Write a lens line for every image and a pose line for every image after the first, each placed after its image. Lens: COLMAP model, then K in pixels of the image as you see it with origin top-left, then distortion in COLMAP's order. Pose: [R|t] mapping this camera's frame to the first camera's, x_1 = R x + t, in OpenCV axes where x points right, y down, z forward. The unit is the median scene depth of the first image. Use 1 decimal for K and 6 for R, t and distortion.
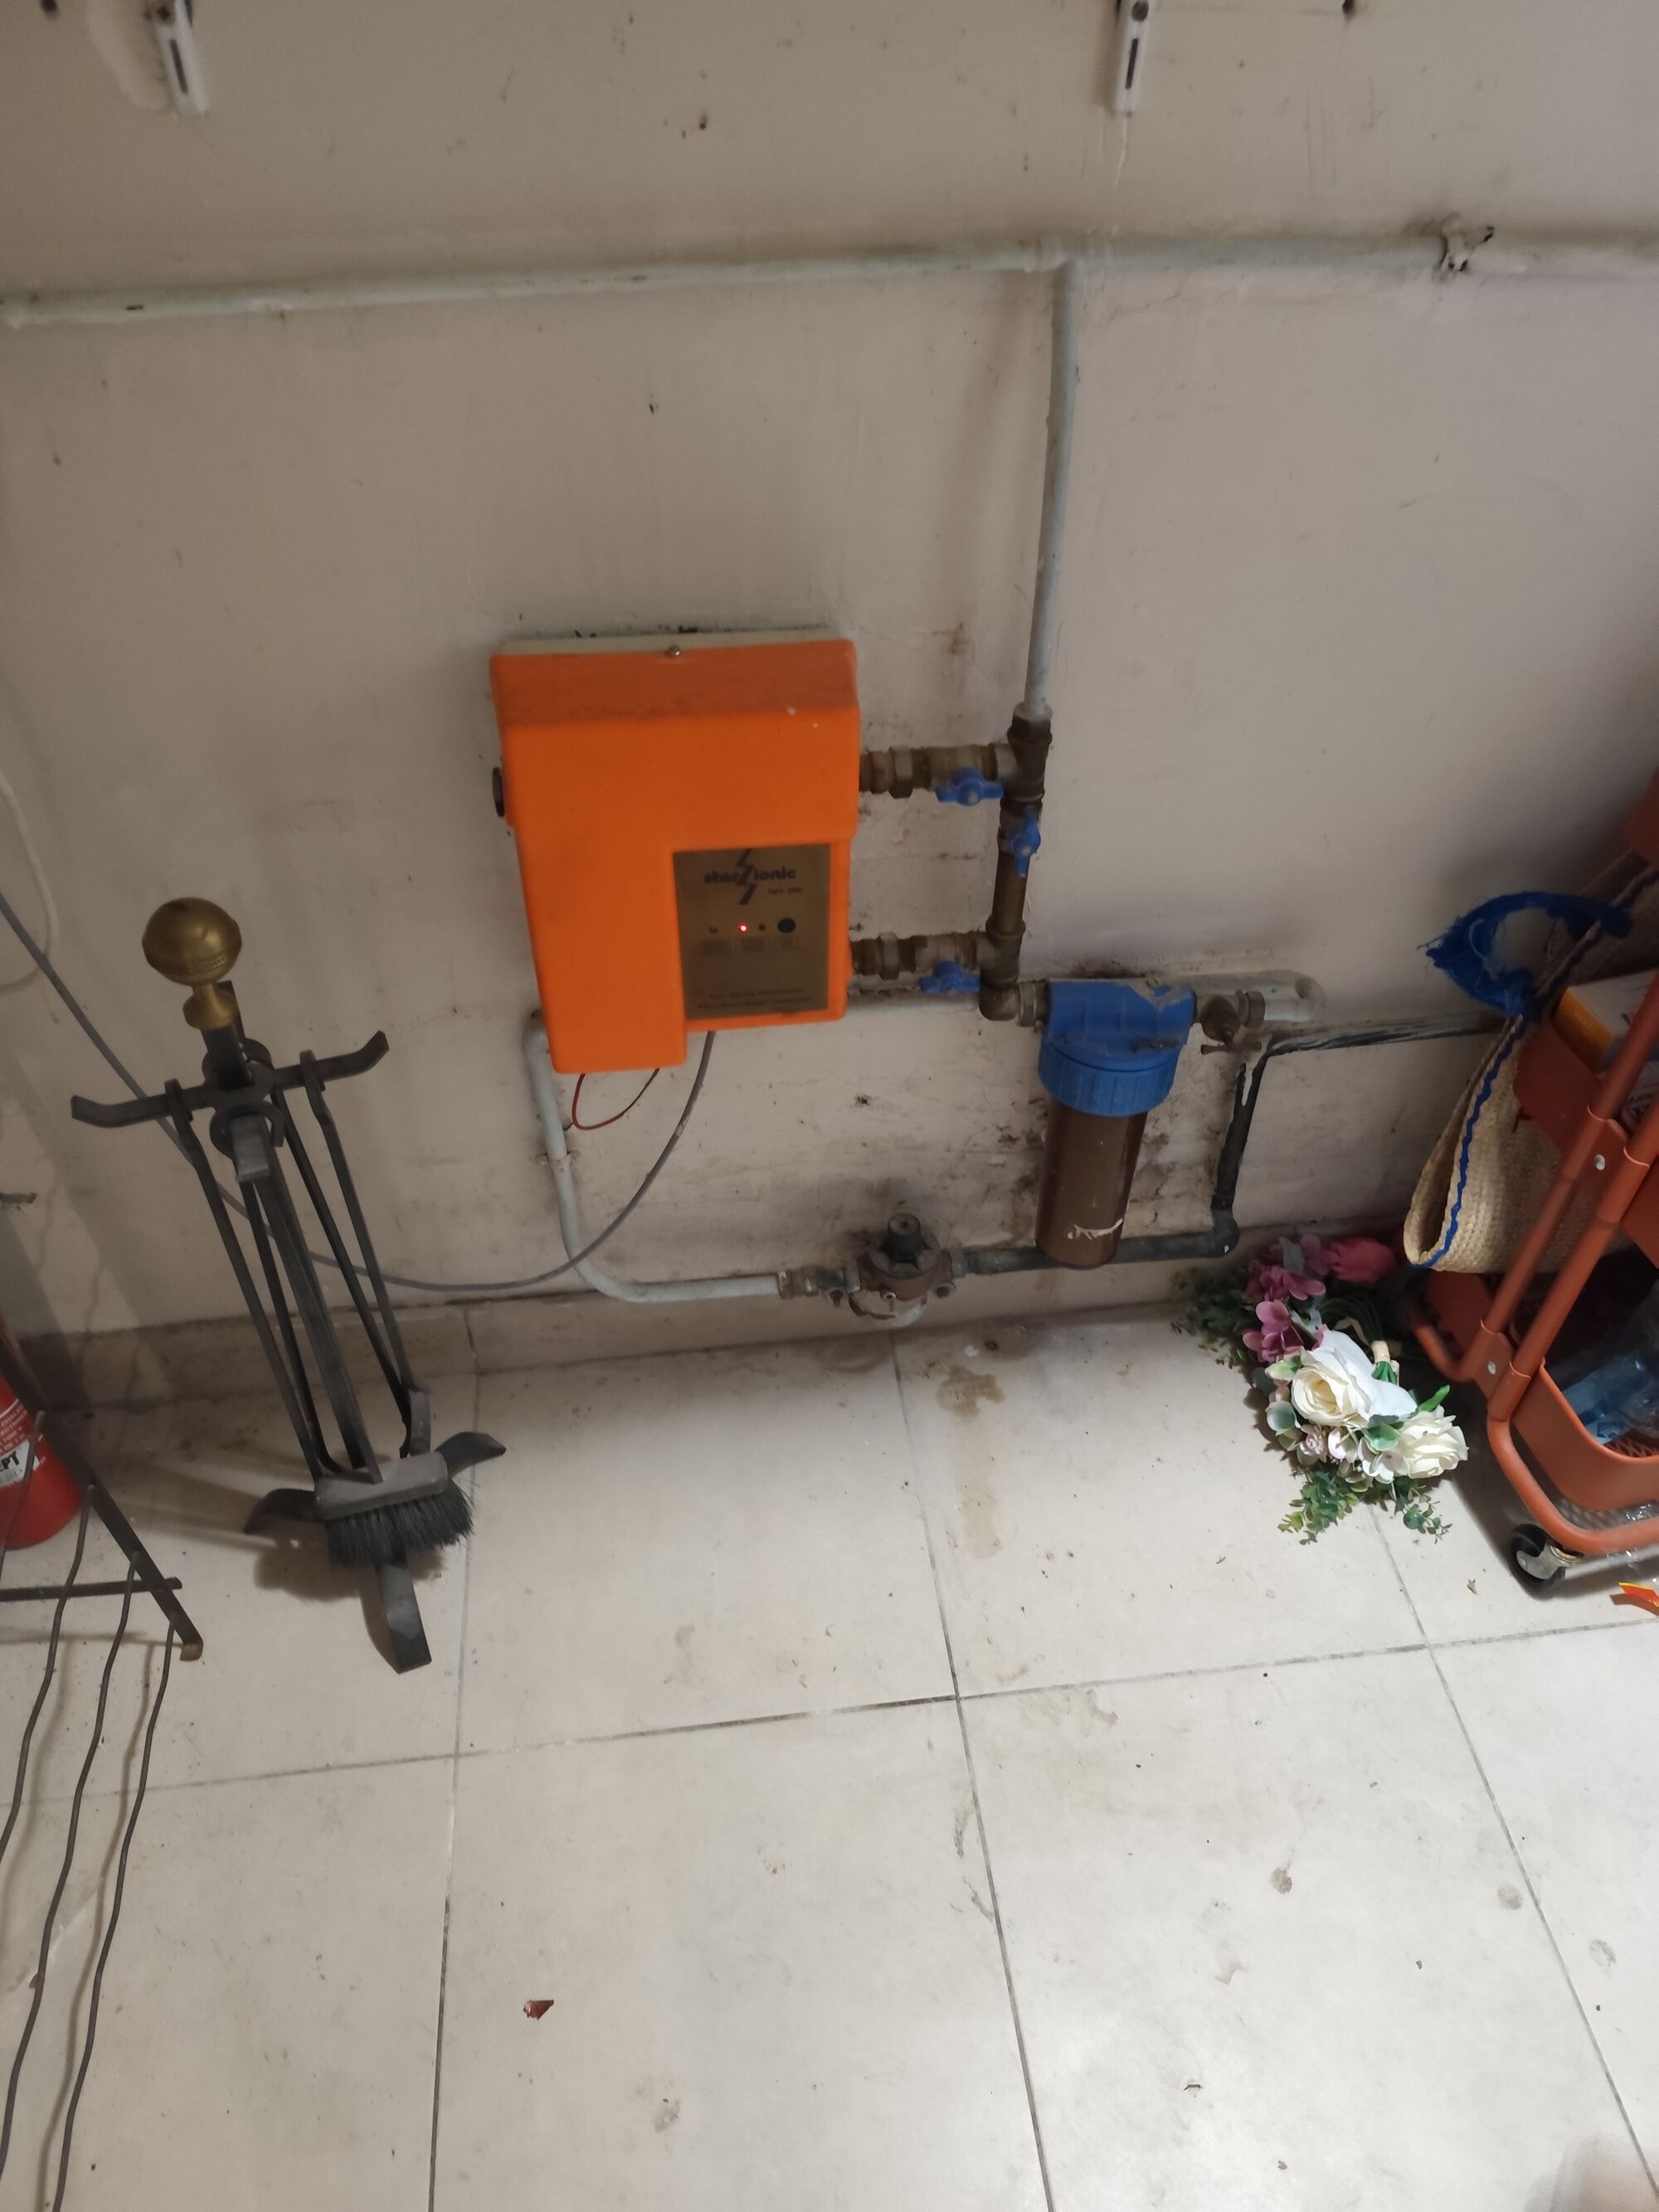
lens RADIAL K [[1470.0, 0, 836.6], [0, 1470.0, 1122.2], [0, 0, 1]] dist [0.013424, -0.027925]
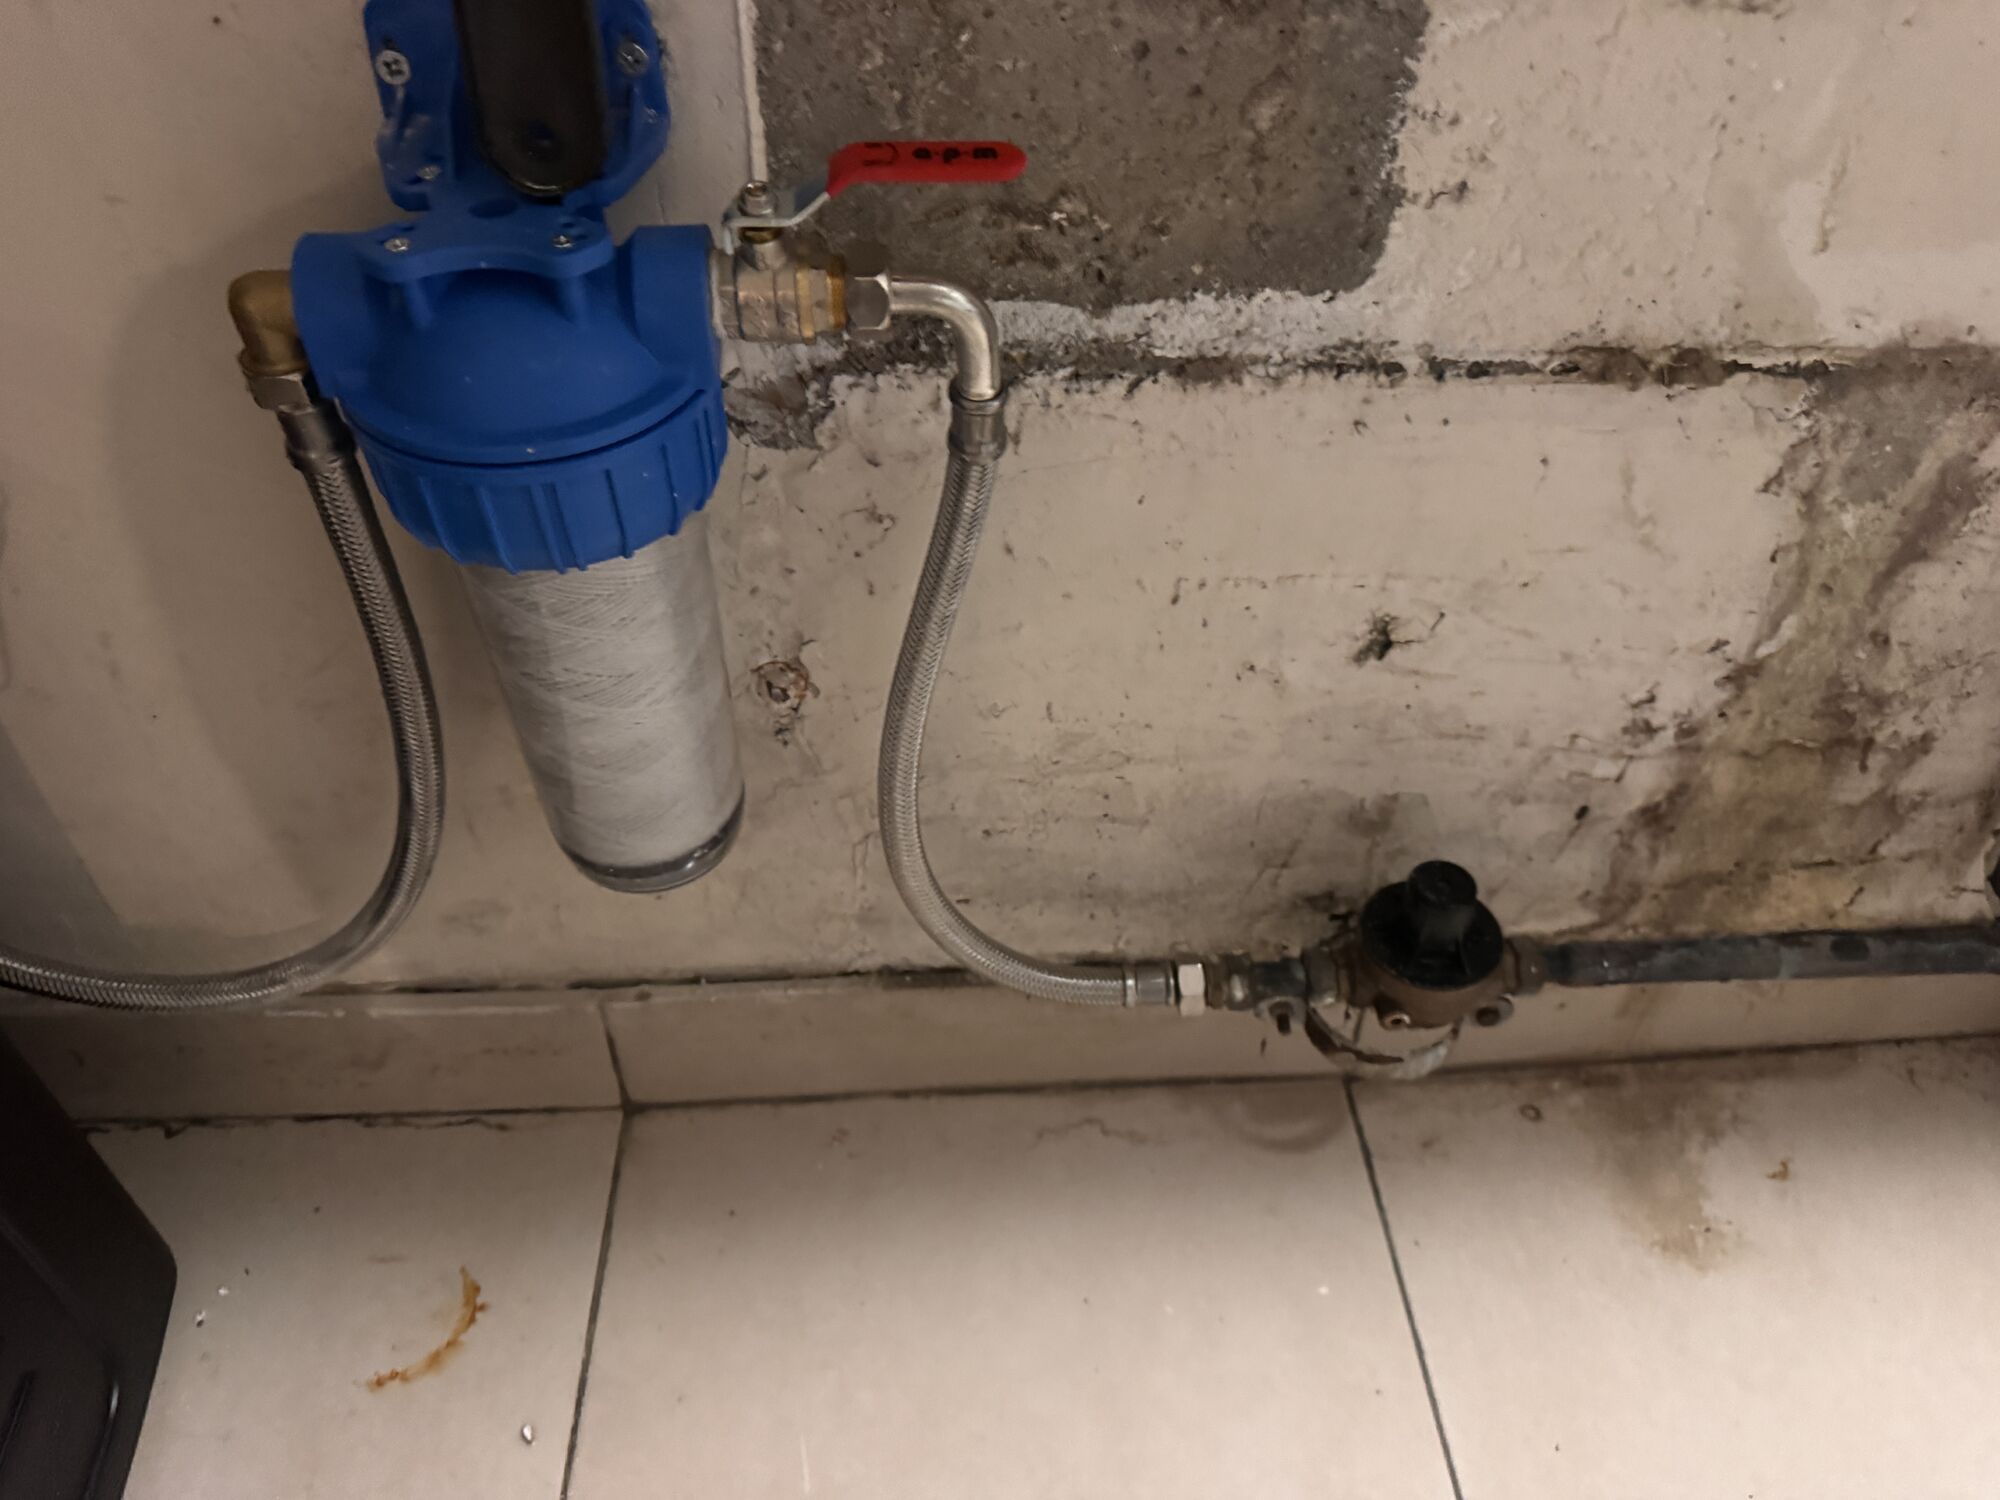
lens RADIAL K [[1381.6, 0, 994.0], [0, 1381.6, 729.0], [0, 0, 1]] dist [0.029994, -0.007023]
pose [[0.997358, 0.043459, -0.058201, -0.090397], [-0.046666, 0.997400, -0.054915, 0.054954], [0.055663, 0.057486, 0.996793, 0.553904]]
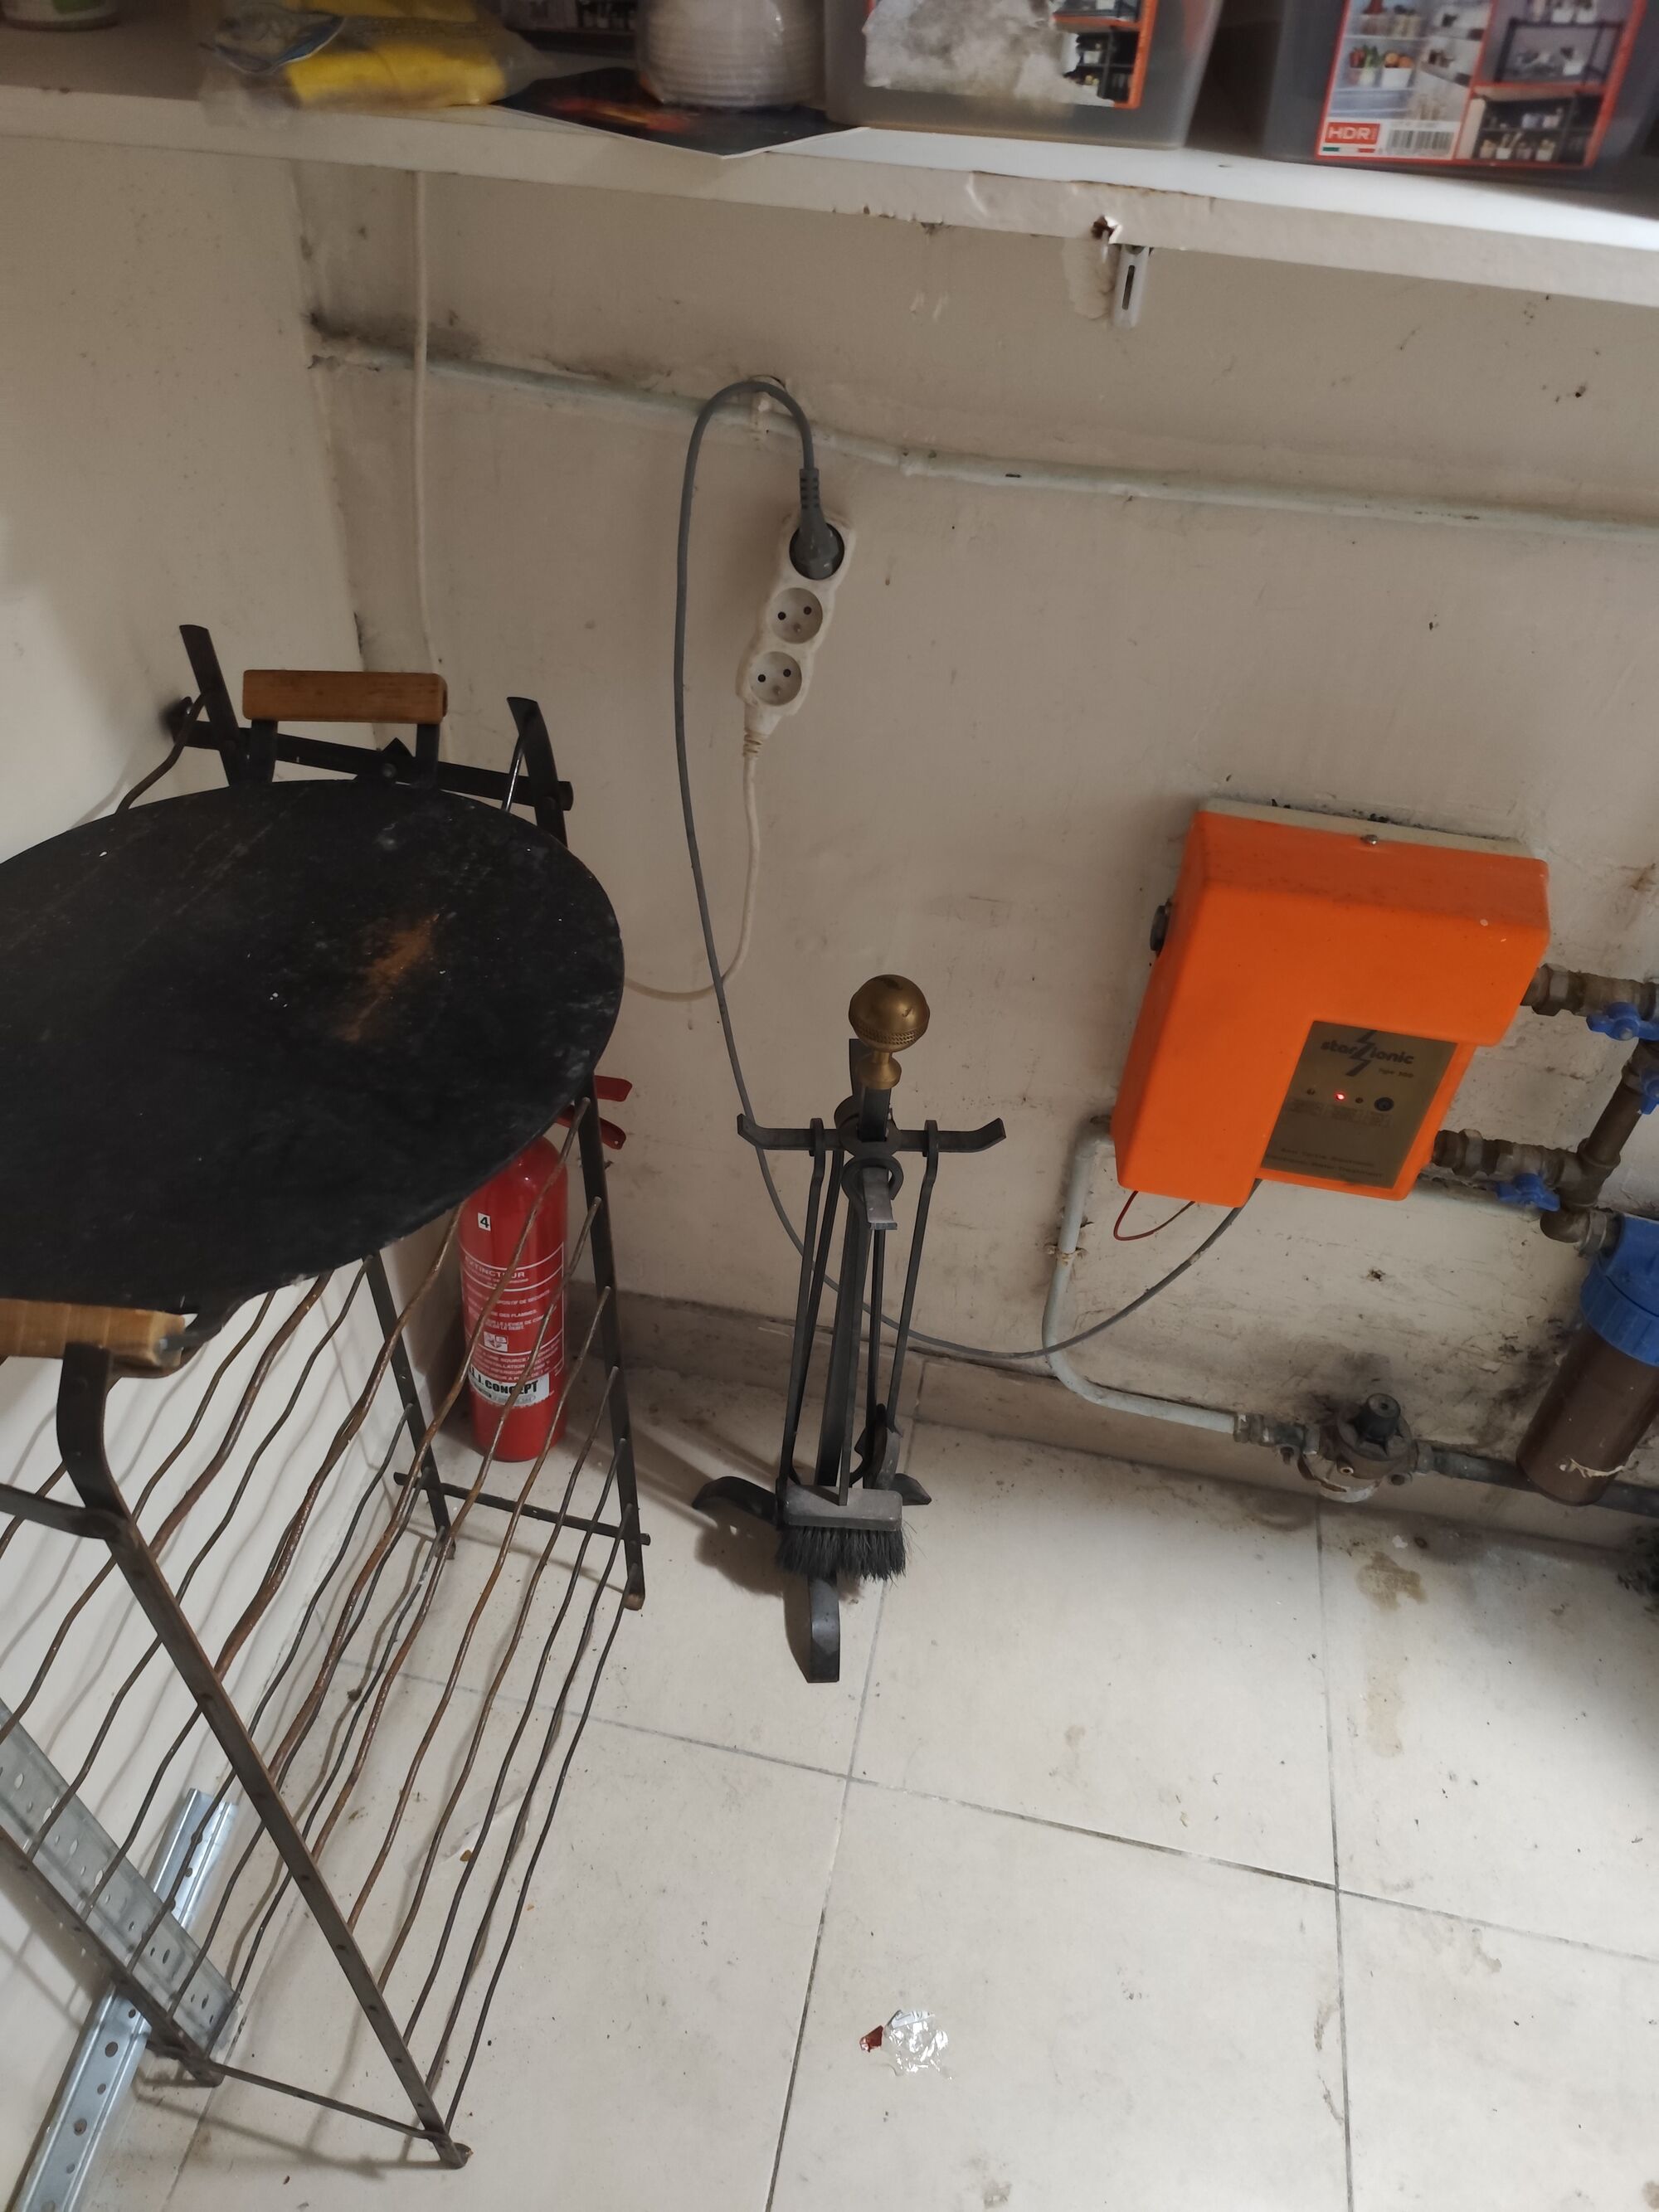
lens RADIAL K [[1470.0, 0, 817.0], [0, 1470.0, 1107.5], [0, 0, 1]] dist [0.013424, -0.027925]
pose [[0.946841, 0.240784, -0.213343, -0.166861], [-0.250310, 0.967991, -0.018409, -0.012147], [0.202081, 0.070832, 0.976804, -0.074569]]
